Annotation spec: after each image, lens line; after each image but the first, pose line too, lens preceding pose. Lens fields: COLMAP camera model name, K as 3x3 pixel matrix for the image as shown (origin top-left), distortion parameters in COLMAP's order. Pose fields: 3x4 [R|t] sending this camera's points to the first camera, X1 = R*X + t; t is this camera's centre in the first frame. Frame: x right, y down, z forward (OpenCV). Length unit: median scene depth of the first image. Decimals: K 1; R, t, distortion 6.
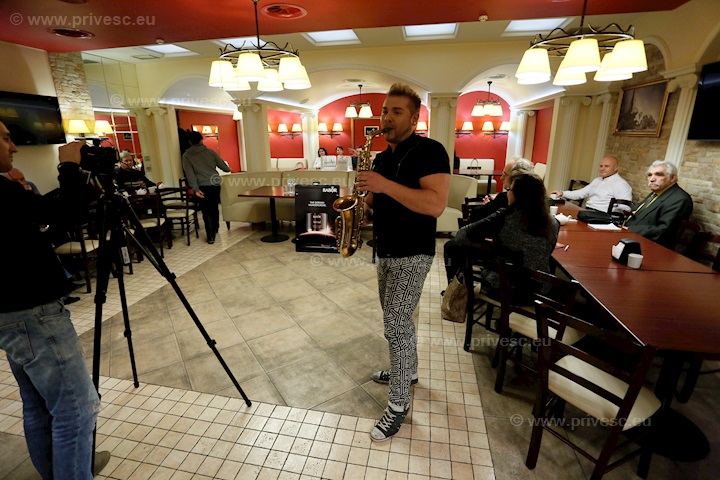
lens RADIAL K [[347.1, 0, 360.0], [0, 347.1, 240.0], [0, 0, 1]] dist [-0.042396, 0.000686]
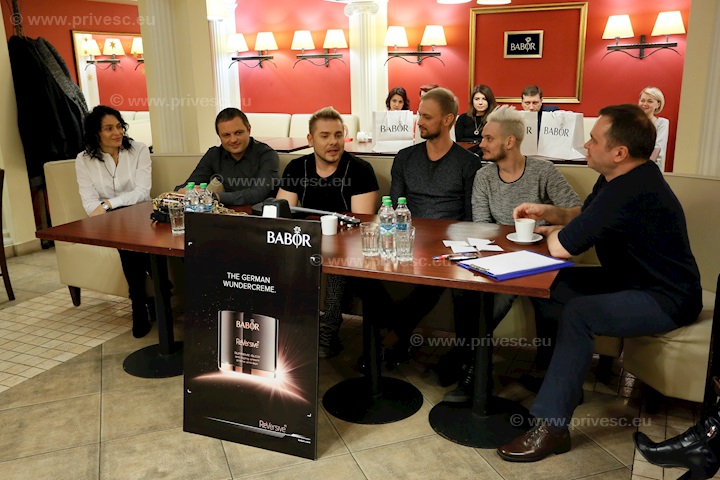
lens RADIAL K [[686.0, 0, 360.0], [0, 686.0, 240.0], [0, 0, 1]] dist [0.016627, 0.027828]
pose [[0.967881, 0.048453, -0.246696, 0.103215], [-0.058726, 0.997680, -0.034451, -0.119268], [0.244454, 0.047832, 0.968480, 0.439572]]
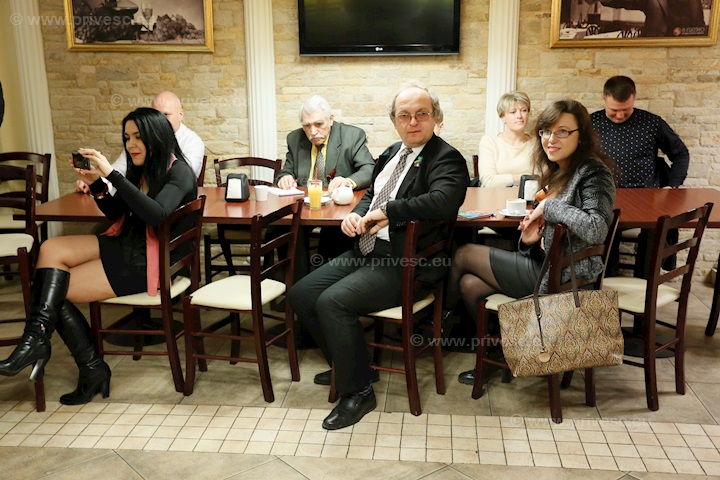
lens RADIAL K [[785.2, 0, 360.0], [0, 785.2, 240.0], [0, 0, 1]] dist [0.016542, 0.008825]
pose [[-0.086798, -0.224404, 0.970623, -0.448899], [0.297926, 0.923865, 0.240236, -0.191540], [-0.950635, 0.310026, -0.013334, 0.649120]]
